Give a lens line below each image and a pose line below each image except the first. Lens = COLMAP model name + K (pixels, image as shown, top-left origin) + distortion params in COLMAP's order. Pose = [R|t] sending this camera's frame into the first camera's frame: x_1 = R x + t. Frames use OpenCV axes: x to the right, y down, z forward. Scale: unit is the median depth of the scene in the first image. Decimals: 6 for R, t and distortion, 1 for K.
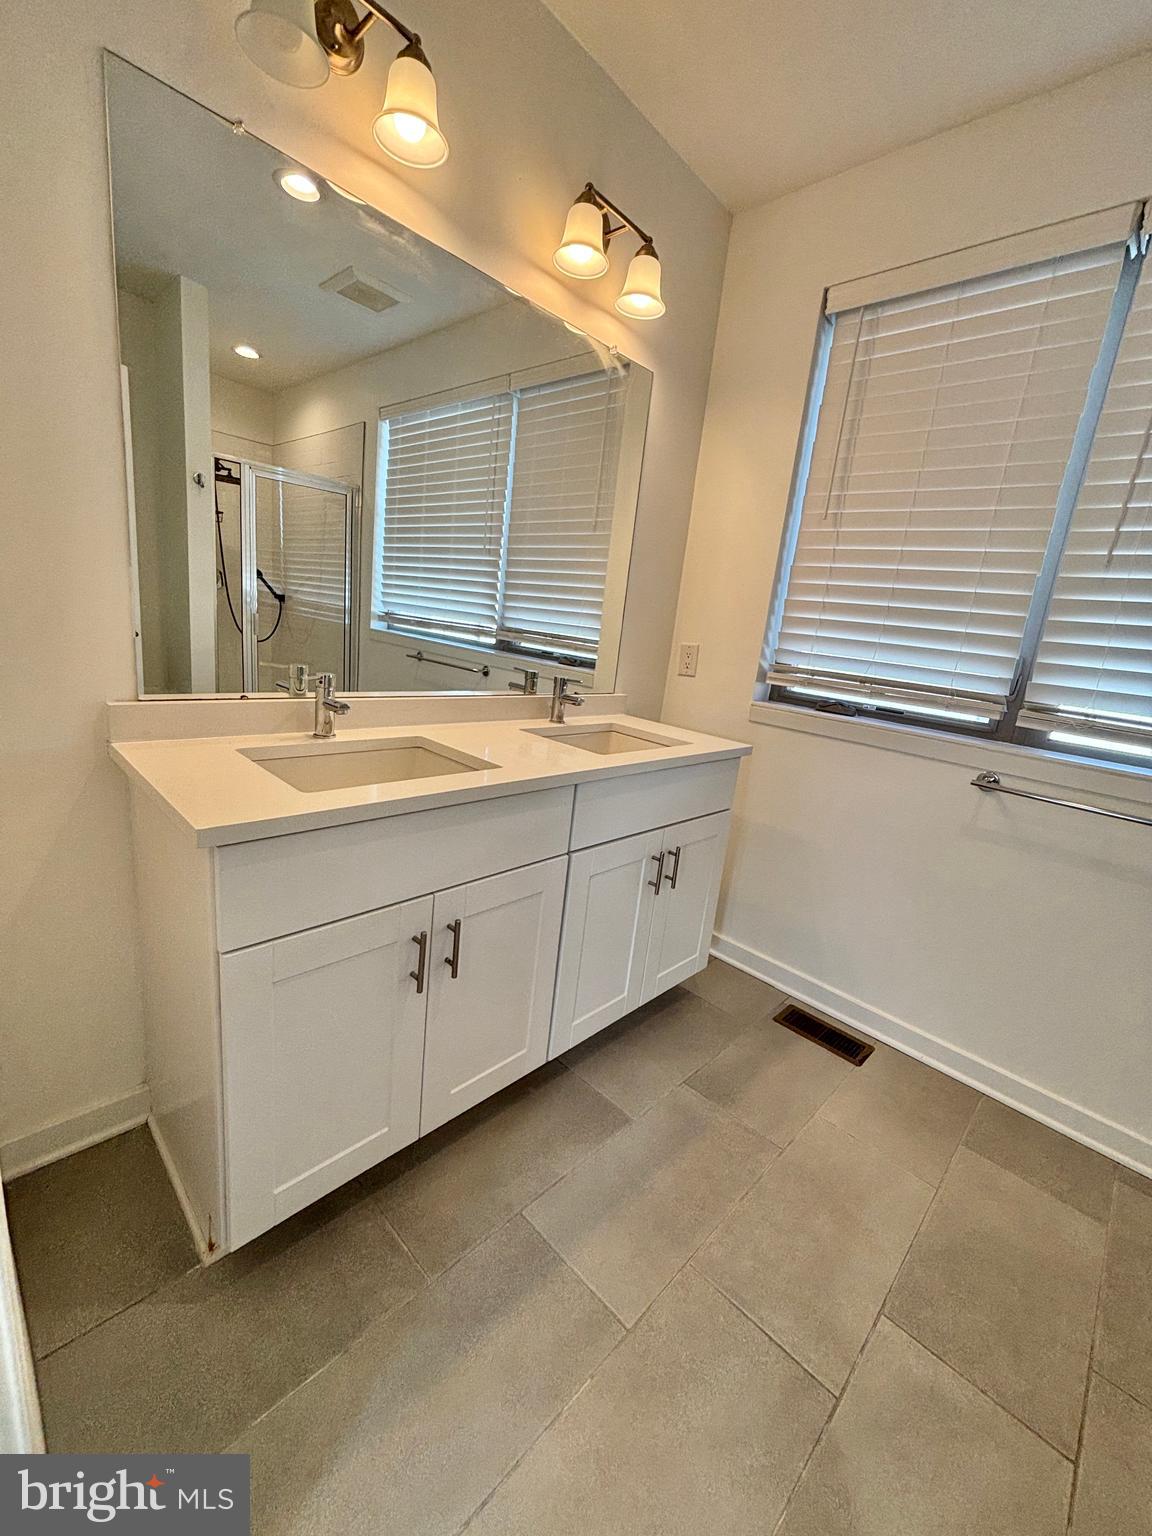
lens RADIAL K [[621.3, 0, 576.0], [0, 621.3, 768.0], [0, 0, 1]] dist [0.000879, 0.000121]
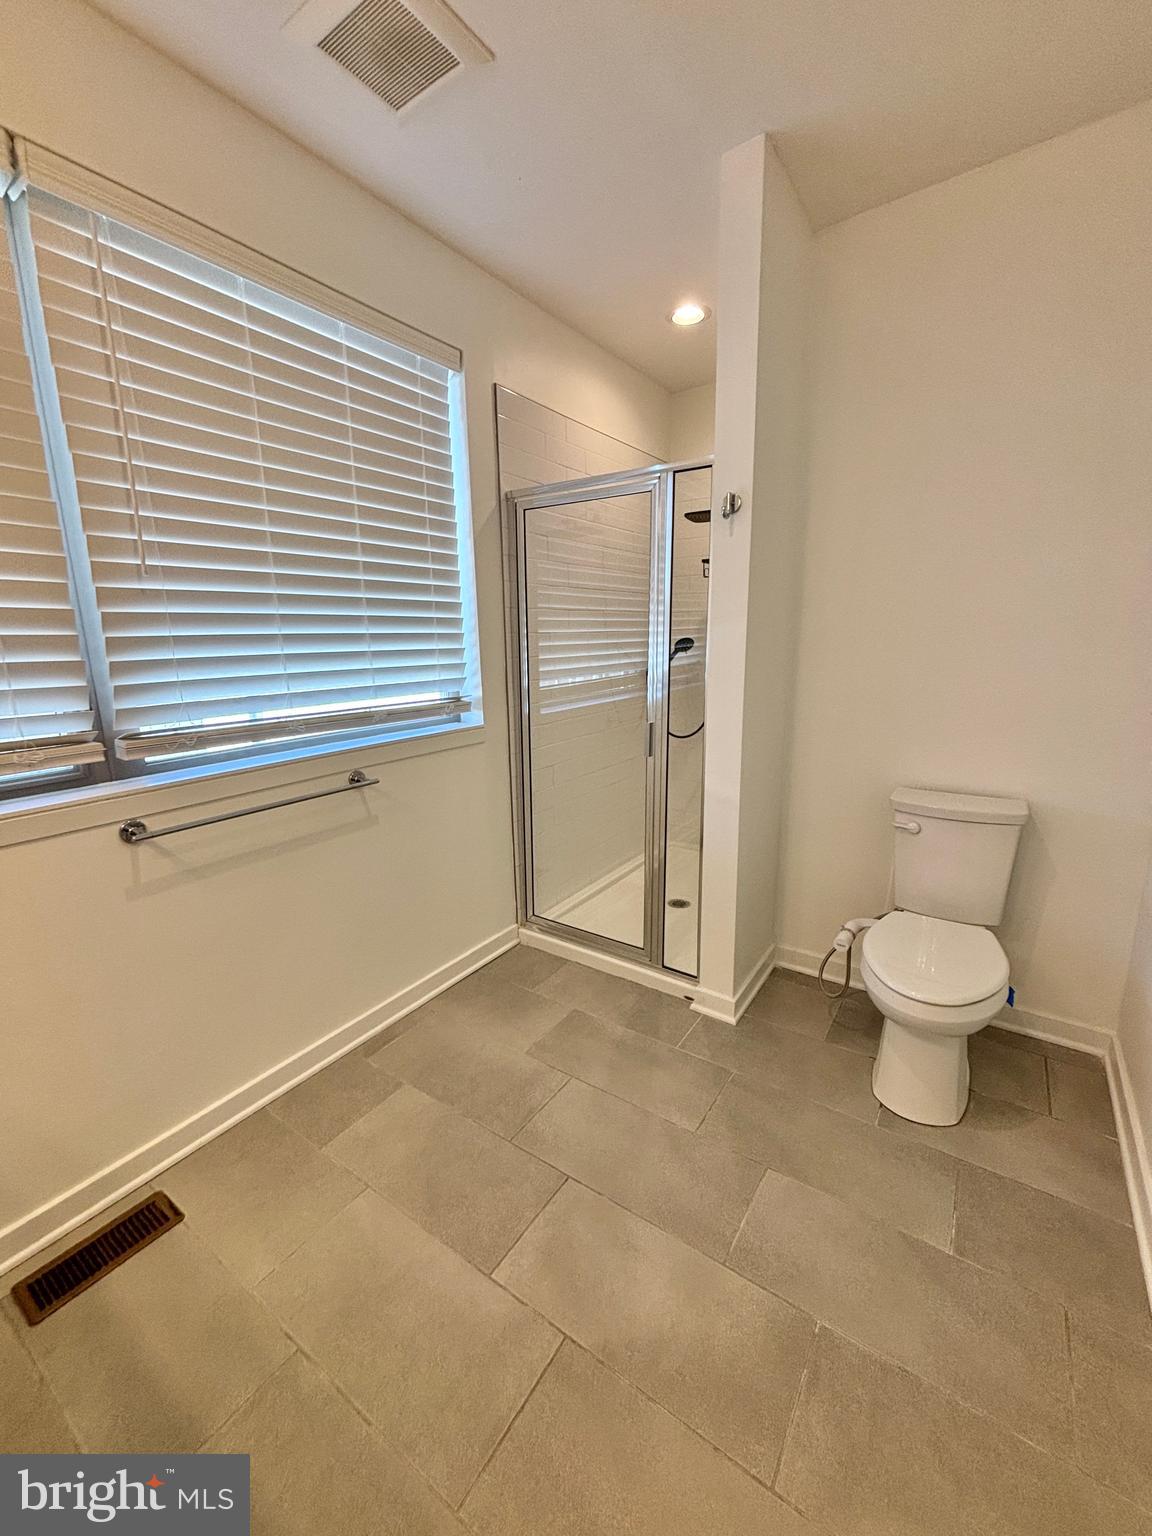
lens RADIAL K [[621.3, 0, 576.0], [0, 621.3, 768.0], [0, 0, 1]] dist [0.000879, 0.000121]
pose [[-0.177235, -0.315910, 0.932088, -0.199344], [0.230180, 0.907509, 0.351348, -0.212448], [-0.956873, 0.276819, -0.088126, 0.474978]]
